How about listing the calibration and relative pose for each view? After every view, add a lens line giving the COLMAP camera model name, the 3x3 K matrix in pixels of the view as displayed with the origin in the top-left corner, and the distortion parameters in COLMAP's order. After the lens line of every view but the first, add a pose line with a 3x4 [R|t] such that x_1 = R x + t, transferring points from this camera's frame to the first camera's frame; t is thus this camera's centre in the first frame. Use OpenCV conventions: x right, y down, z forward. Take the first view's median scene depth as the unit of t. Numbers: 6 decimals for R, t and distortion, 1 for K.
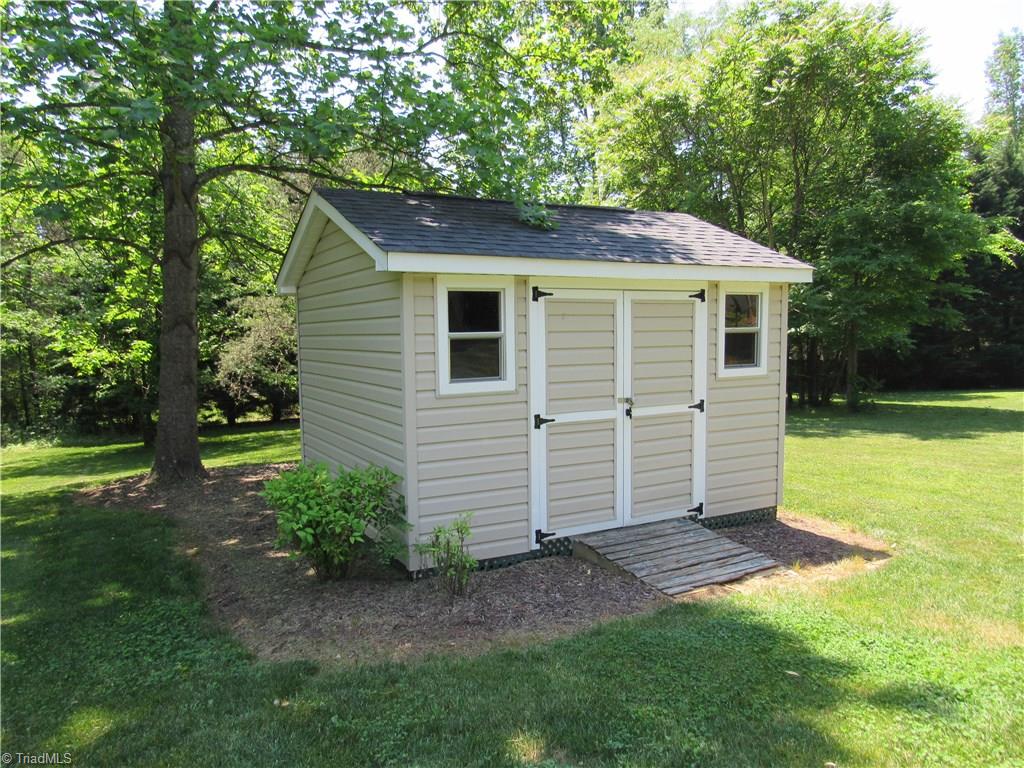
lens RADIAL K [[730.7, 0, 512.3], [0, 730.7, 385.5], [0, 0, 1]] dist [-0.023910, -0.004567]
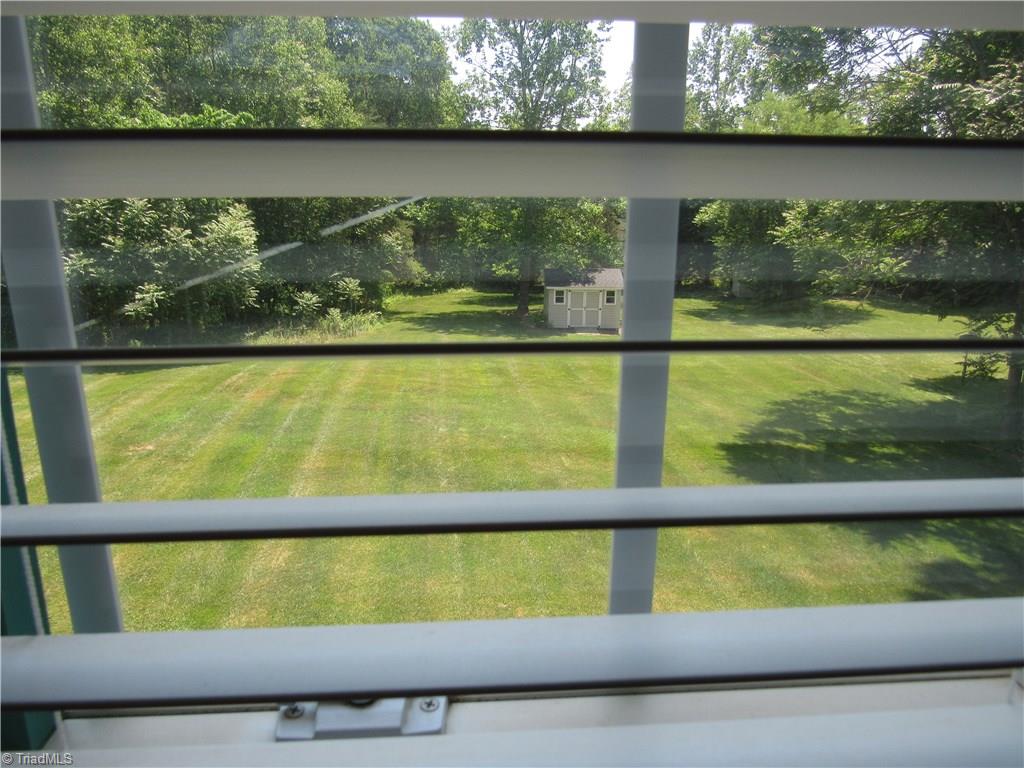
lens RADIAL K [[730.7, 0, 508.8], [0, 730.7, 383.0], [0, 0, 1]] dist [-0.023910, -0.004567]
pose [[0.890826, 0.154771, -0.427170, 2.328073], [-0.067258, 0.974754, 0.212909, -0.633505], [0.449338, -0.160934, 0.878746, -4.900914]]
